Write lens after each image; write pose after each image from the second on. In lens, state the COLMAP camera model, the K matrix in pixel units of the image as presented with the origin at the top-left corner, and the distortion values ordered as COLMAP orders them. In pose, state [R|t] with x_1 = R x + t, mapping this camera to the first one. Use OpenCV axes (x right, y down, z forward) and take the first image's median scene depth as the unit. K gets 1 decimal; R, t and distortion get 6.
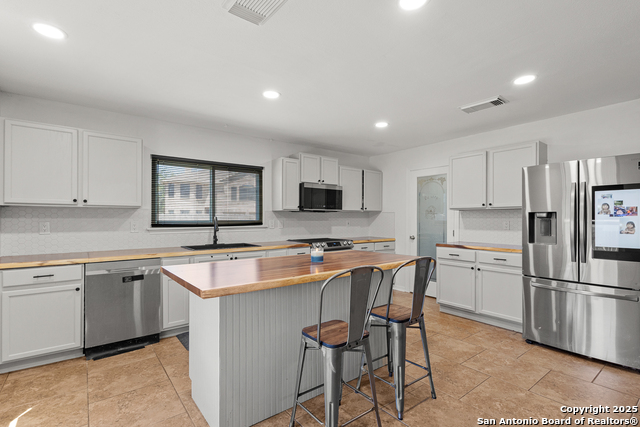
lens RADIAL K [[302.0, 0, 320.6], [0, 302.0, 215.3], [0, 0, 1]] dist [0.003929, 0.000178]
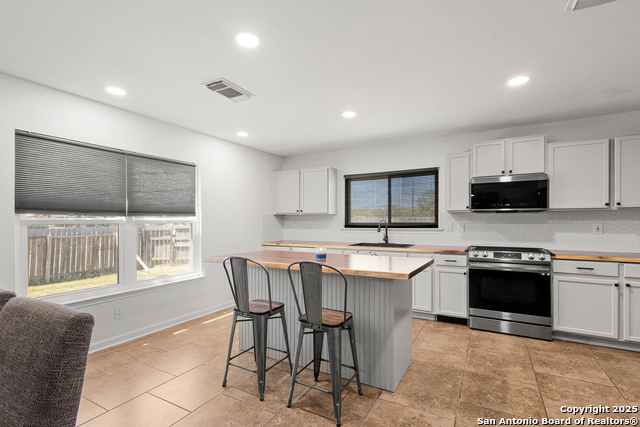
lens RADIAL K [[302.0, 0, 318.2], [0, 302.0, 218.2], [0, 0, 1]] dist [0.003929, 0.000178]
pose [[0.383088, -0.011178, -0.923644, 0.606384], [0.009910, 0.999919, -0.007991, 0.005937], [0.923659, -0.006092, 0.383168, 0.305538]]
